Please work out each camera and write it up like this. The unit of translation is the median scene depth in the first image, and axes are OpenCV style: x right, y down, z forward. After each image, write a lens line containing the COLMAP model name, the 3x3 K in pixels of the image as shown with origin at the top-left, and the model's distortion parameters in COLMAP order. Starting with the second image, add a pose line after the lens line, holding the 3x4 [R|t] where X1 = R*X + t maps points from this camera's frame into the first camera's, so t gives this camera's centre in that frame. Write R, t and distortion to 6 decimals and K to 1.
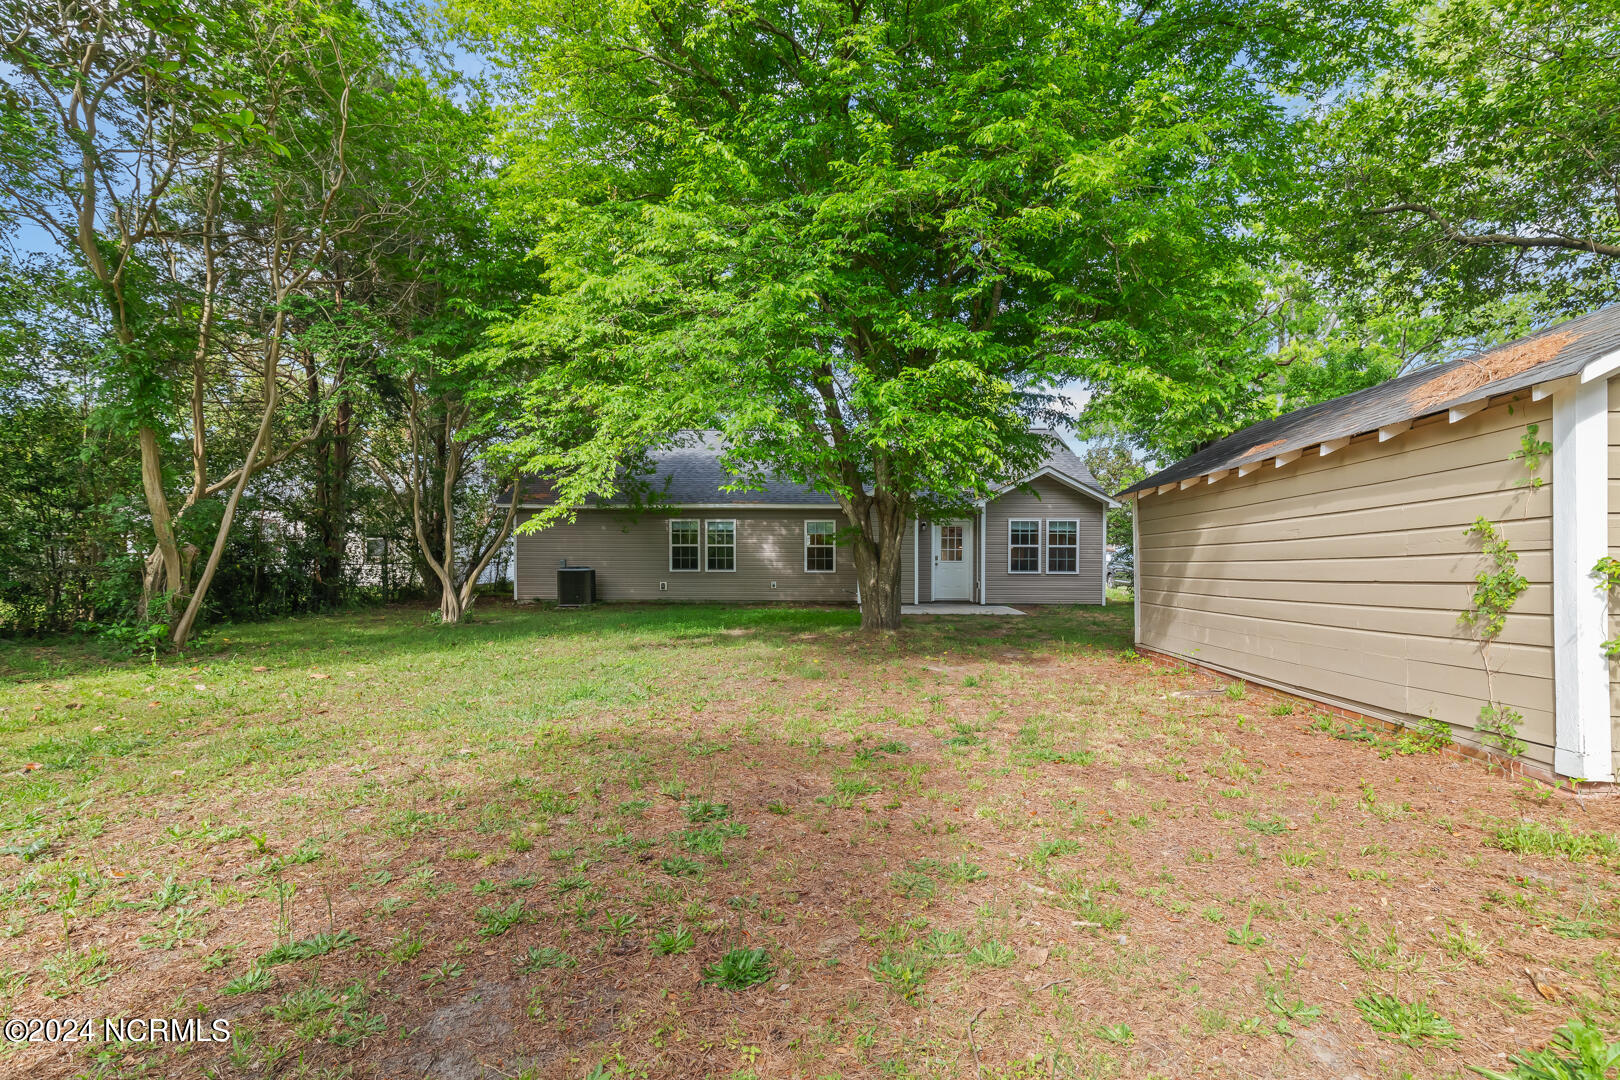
lens RADIAL K [[732.7, 0, 819.7], [0, 732.7, 553.2], [0, 0, 1]] dist [0.002869, 0.000093]
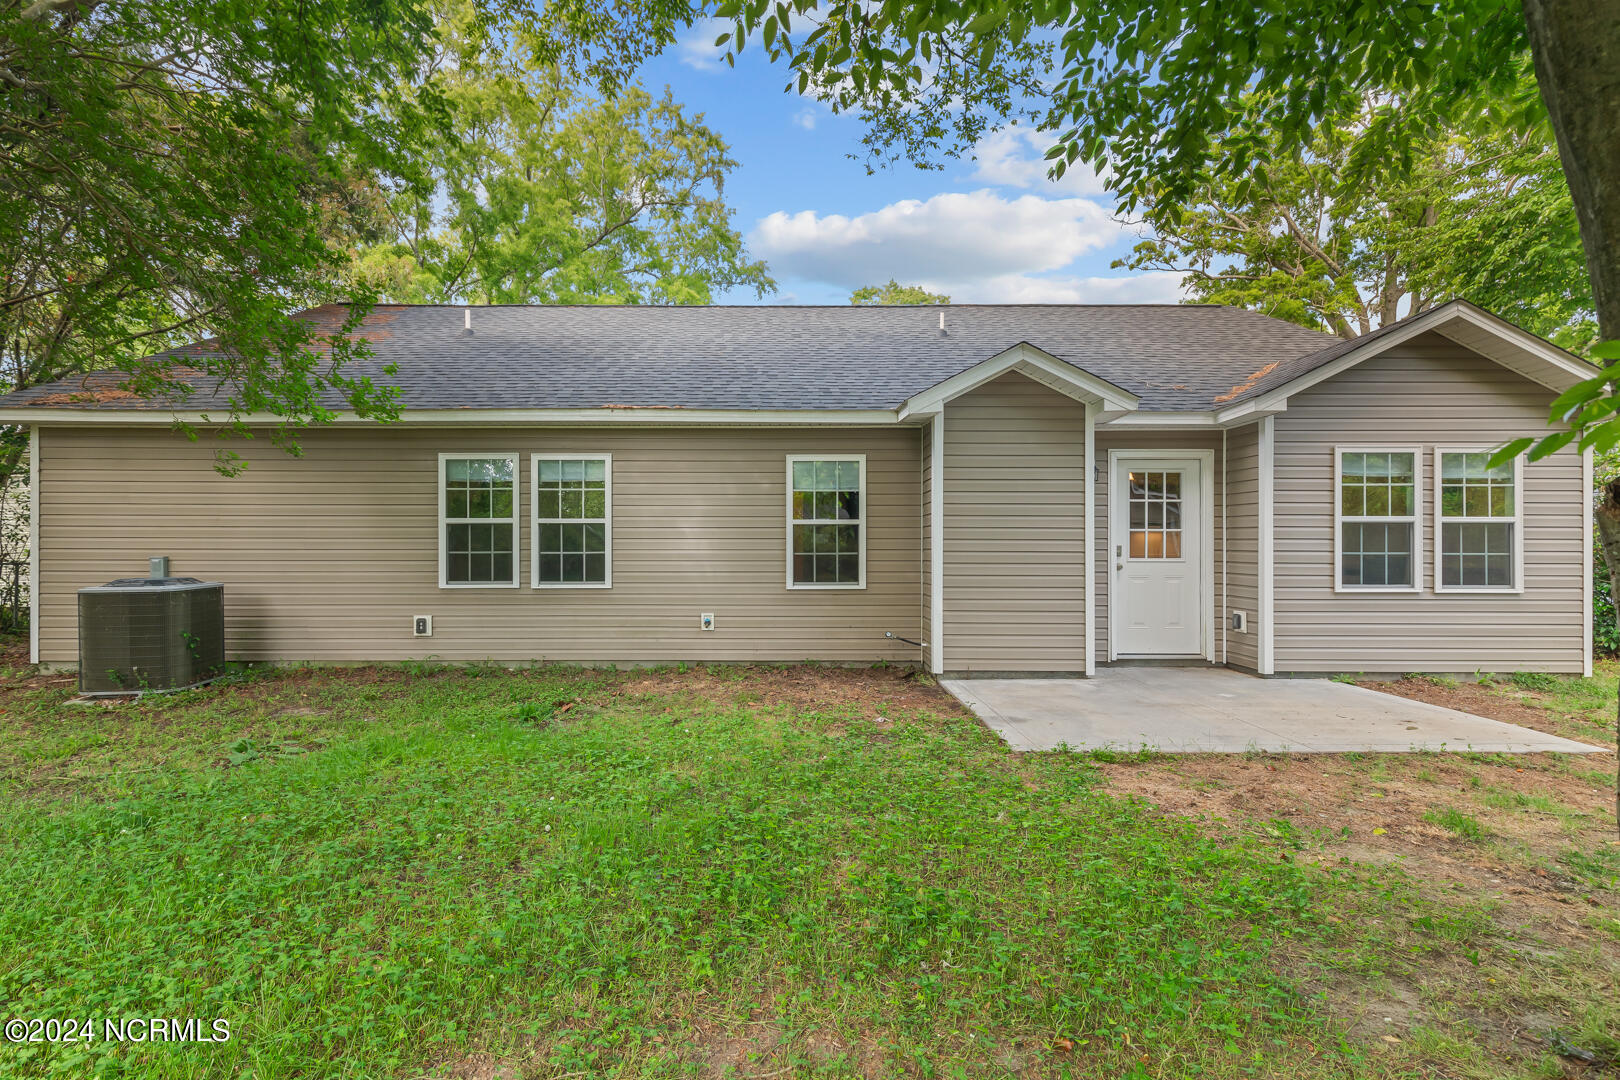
lens RADIAL K [[741.6, 0, 773.5], [0, 741.6, 553.6], [0, 0, 1]] dist [-0.001197, -0.000304]
pose [[0.998906, -0.002410, 0.046695, -0.046812], [0.002136, 0.999980, 0.005932, 0.004943], [-0.046708, -0.005826, 0.998892, 0.608370]]
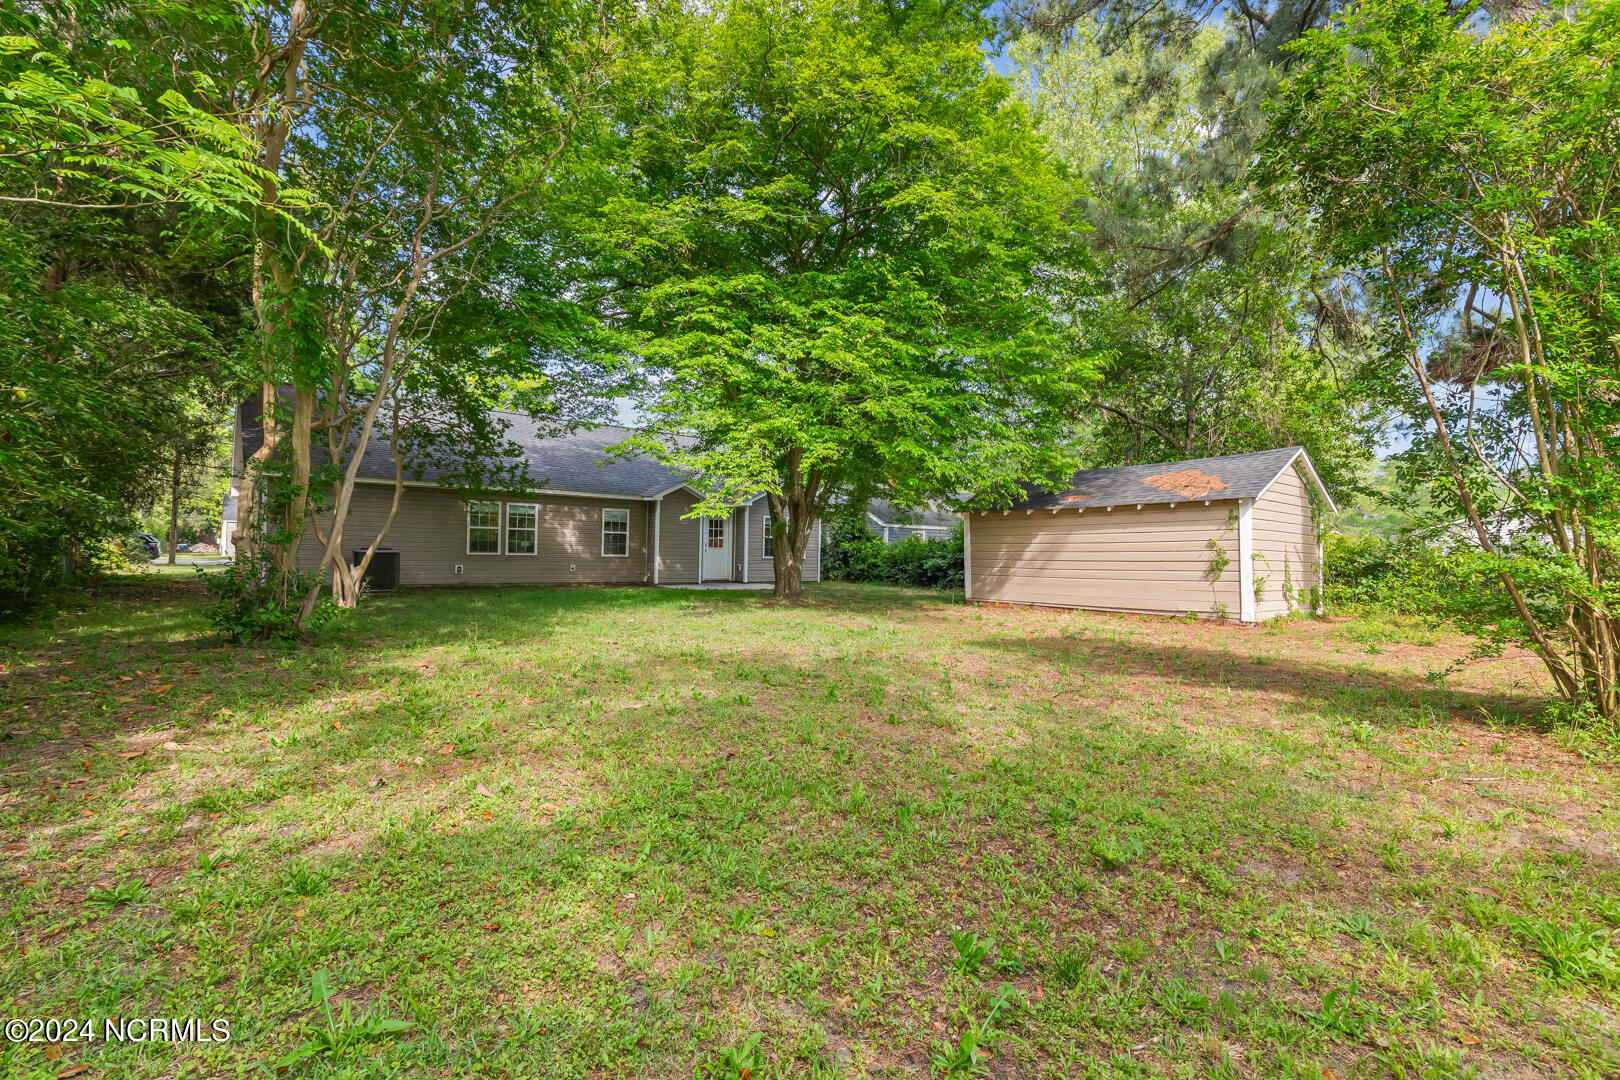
lens RADIAL K [[732.7, 0, 819.7], [0, 732.7, 553.2], [0, 0, 1]] dist [0.002869, 0.000093]
pose [[0.732798, 0.010724, 0.680362, -0.527666], [-0.023029, 0.999694, 0.009046, 0.004375], [-0.680056, -0.022297, 0.732821, -0.015759]]
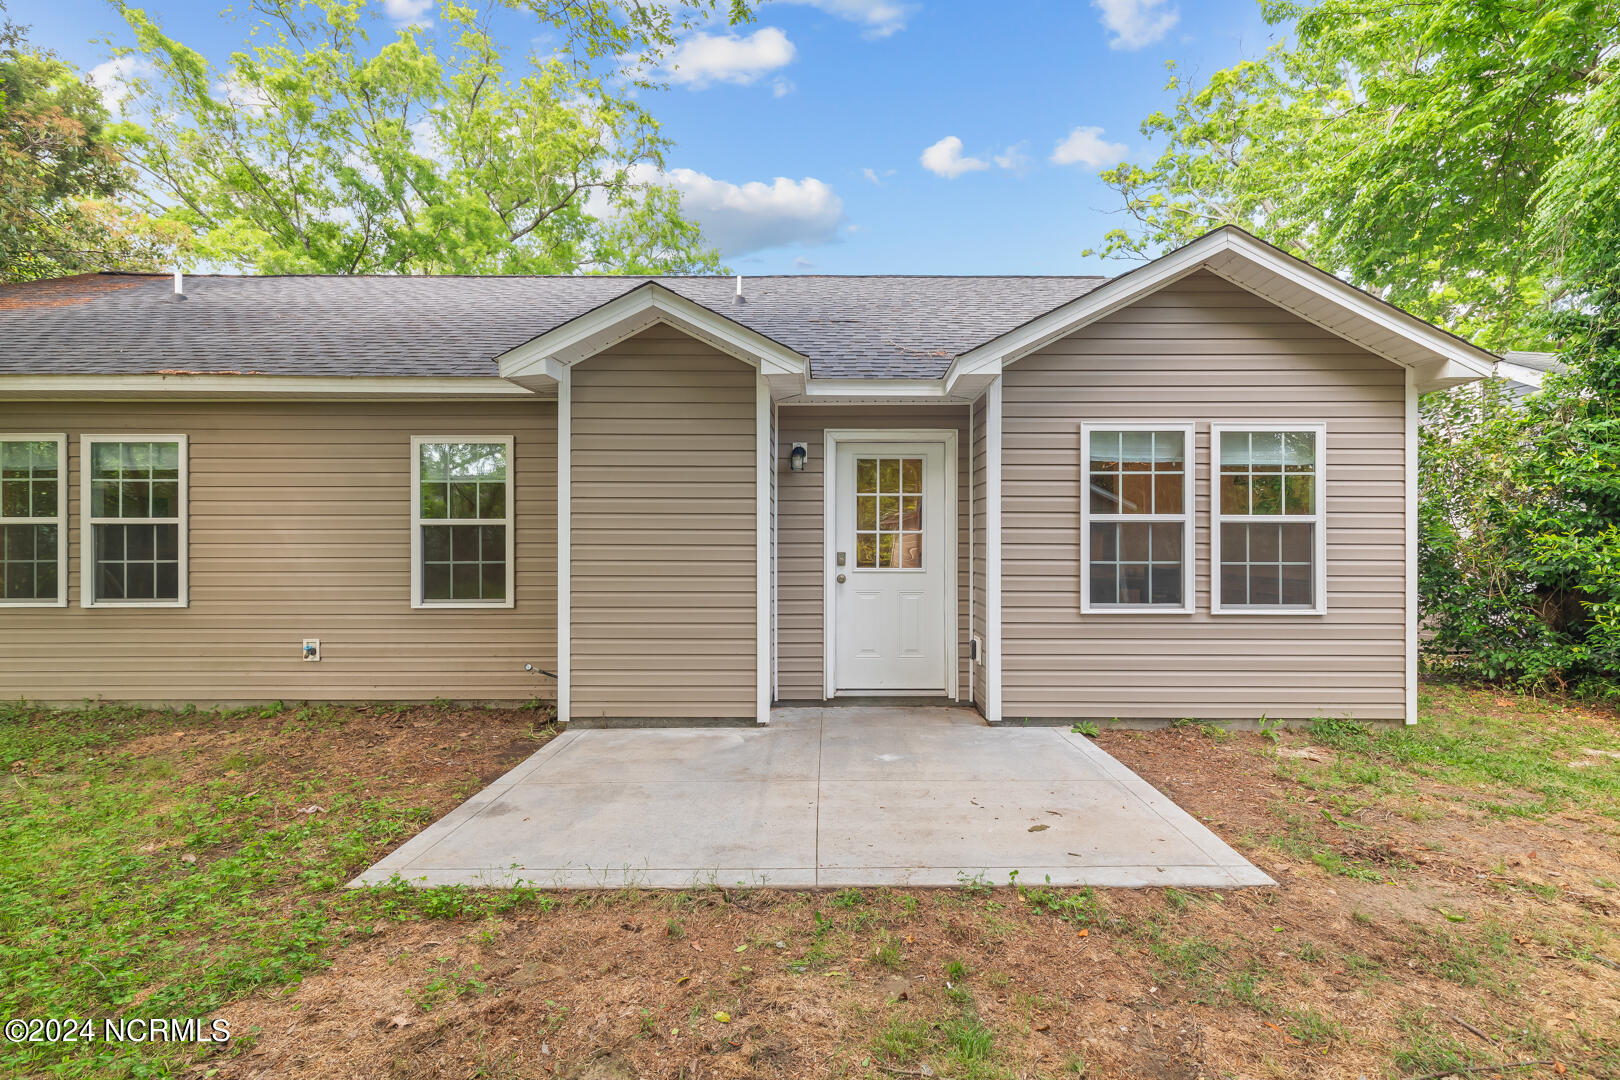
lens RADIAL K [[732.7, 0, 819.7], [0, 732.7, 553.2], [0, 0, 1]] dist [0.002869, 0.000093]
pose [[0.998496, -0.003021, 0.054745, 0.133613], [0.002780, 0.999986, 0.004470, 0.002455], [-0.054758, -0.004311, 0.998490, 0.690043]]
